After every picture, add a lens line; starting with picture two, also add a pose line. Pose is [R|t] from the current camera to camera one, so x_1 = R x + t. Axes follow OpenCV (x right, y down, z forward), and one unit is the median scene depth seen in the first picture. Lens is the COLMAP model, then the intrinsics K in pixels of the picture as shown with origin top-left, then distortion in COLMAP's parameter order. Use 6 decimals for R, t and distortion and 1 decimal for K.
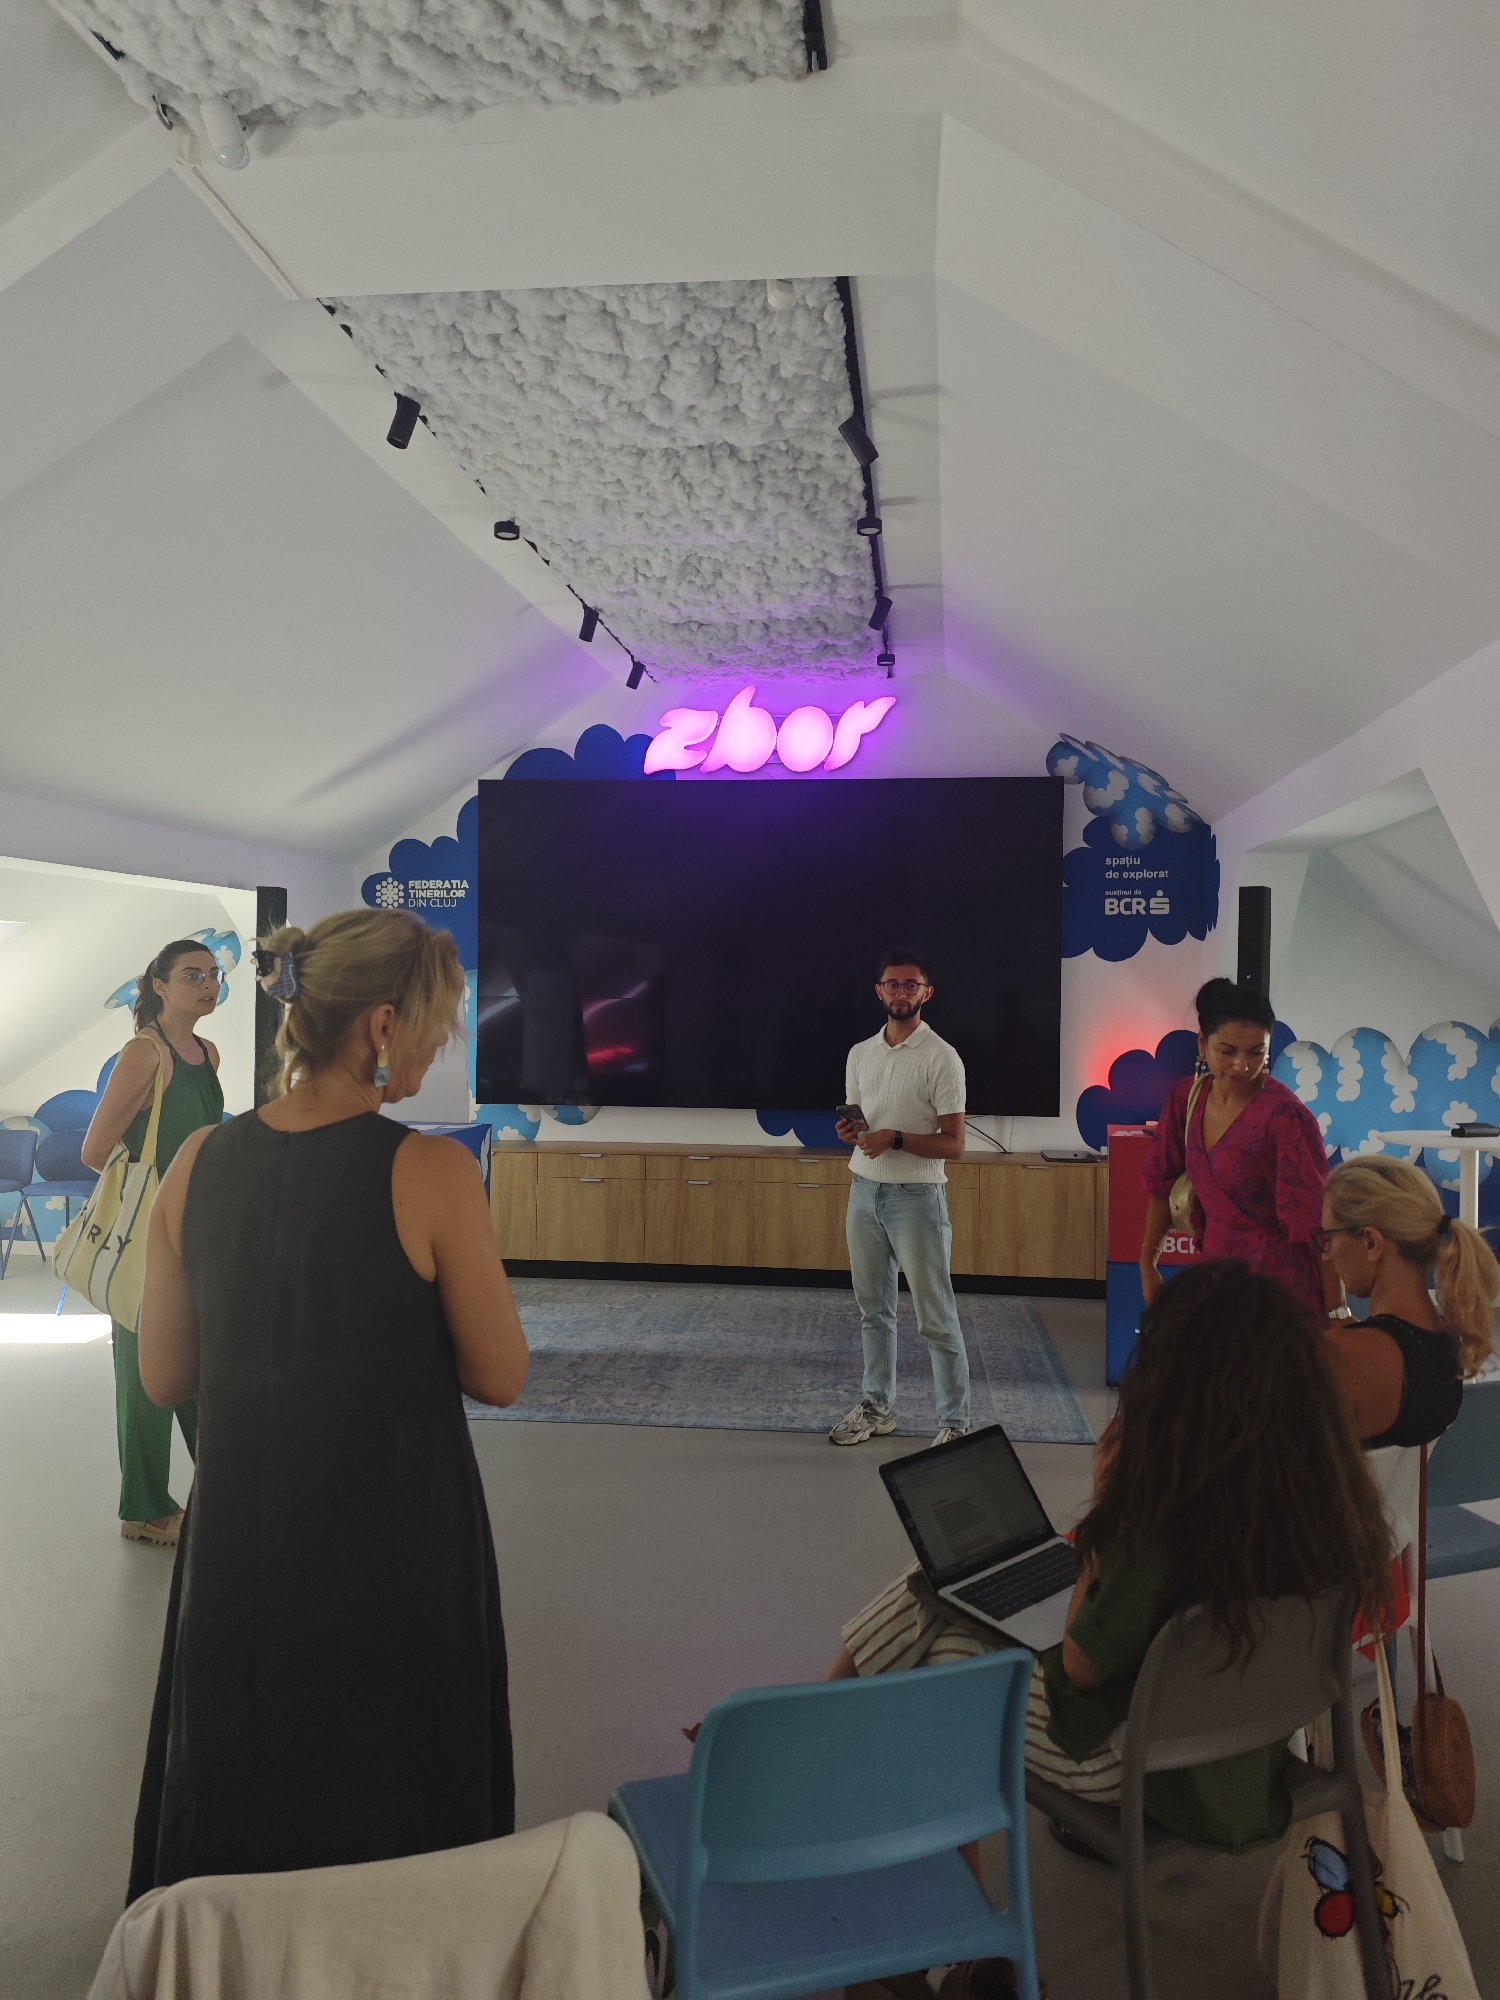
lens RADIAL K [[1362.0, 0, 750.0], [0, 1362.0, 1000.0], [0, 0, 1]] dist [0.083611, -0.149436]
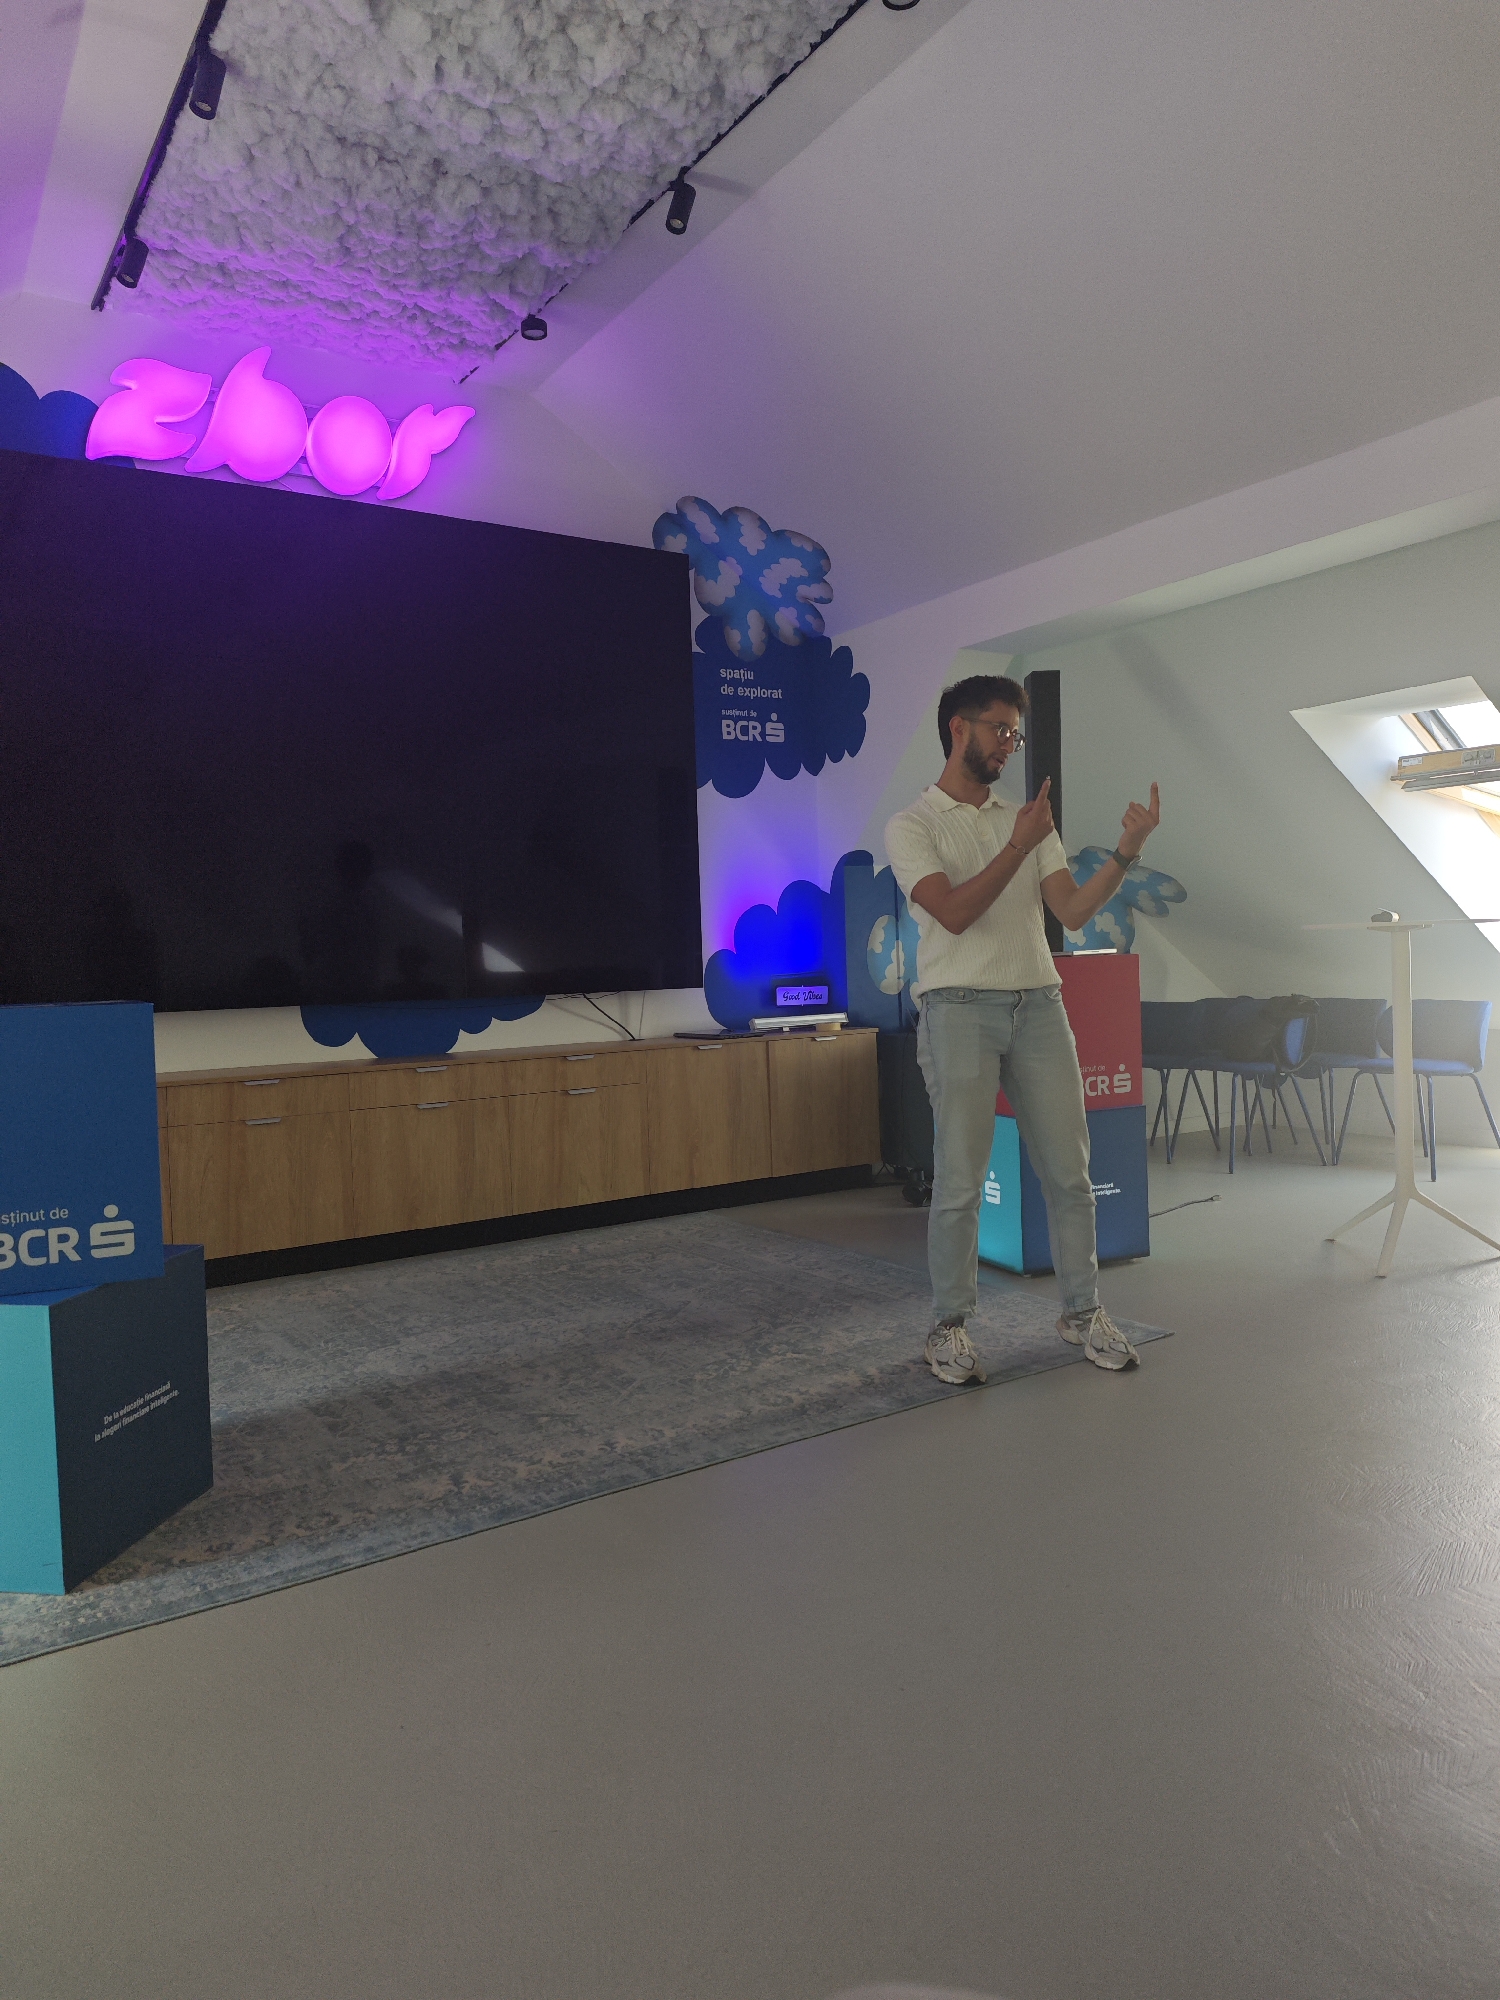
lens RADIAL K [[1372.3, 0, 741.4], [0, 1372.3, 1014.7], [0, 0, 1]] dist [0.074471, -0.153679]
pose [[0.766084, -0.064301, 0.639516, -0.273419], [0.045152, 0.997909, 0.046248, 0.065730], [-0.641153, -0.006554, 0.767385, 0.372376]]
